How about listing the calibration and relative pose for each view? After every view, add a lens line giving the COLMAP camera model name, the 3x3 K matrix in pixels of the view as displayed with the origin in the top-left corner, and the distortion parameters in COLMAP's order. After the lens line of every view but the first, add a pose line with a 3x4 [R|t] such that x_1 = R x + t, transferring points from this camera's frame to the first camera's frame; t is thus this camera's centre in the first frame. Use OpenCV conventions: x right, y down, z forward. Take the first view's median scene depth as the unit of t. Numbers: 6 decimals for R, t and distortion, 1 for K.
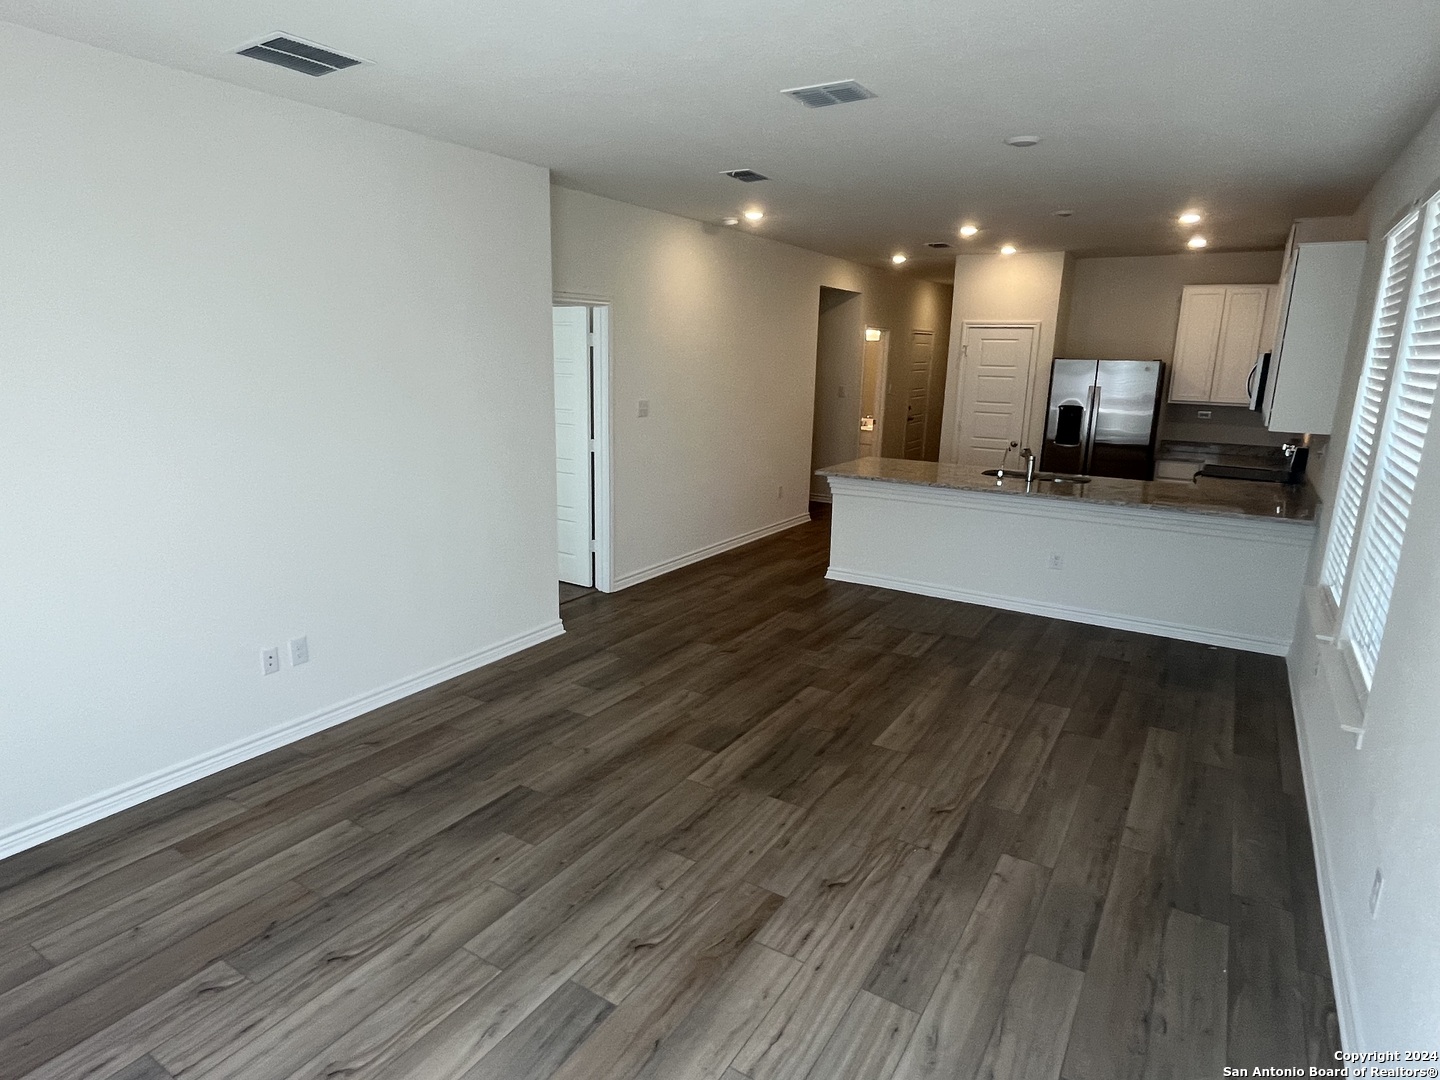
lens RADIAL K [[835.1, 0, 722.3], [0, 835.1, 549.3], [0, 0, 1]] dist [-0.009512, 0.000444]
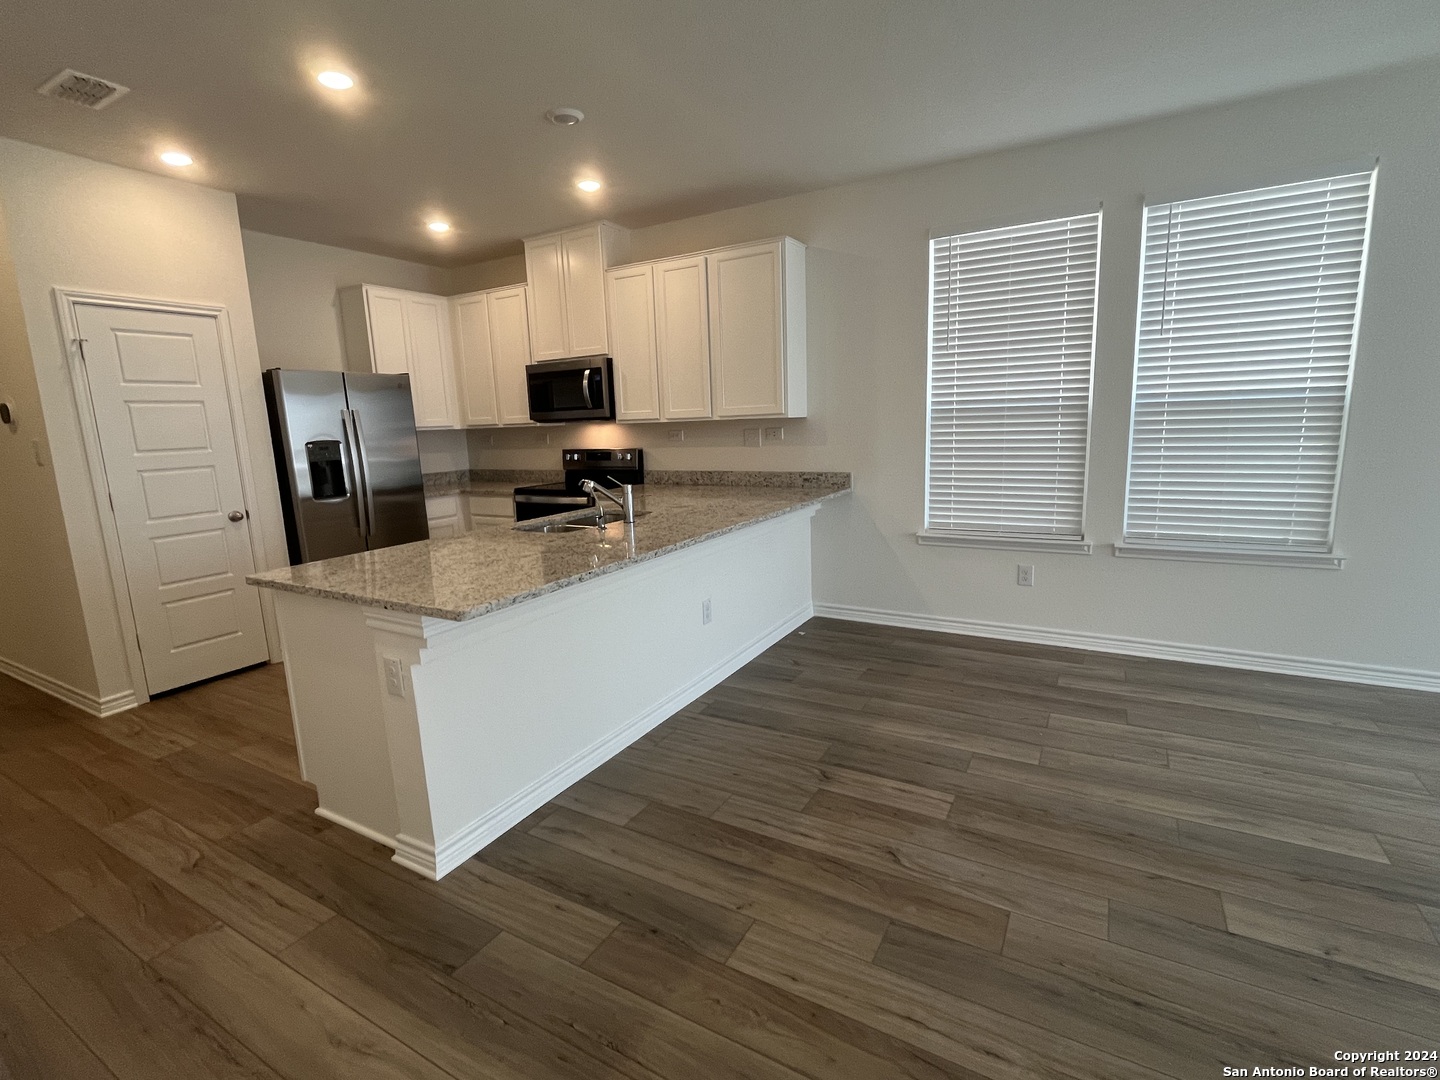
lens RADIAL K [[679.6, 0, 716.2], [0, 679.6, 542.4], [0, 0, 1]] dist [-0.001888, -0.000915]
pose [[-0.024935, -0.195530, 0.980381, -0.192542], [0.268896, 0.943232, 0.194960, -0.171712], [-0.962846, 0.268482, 0.029058, 1.027285]]
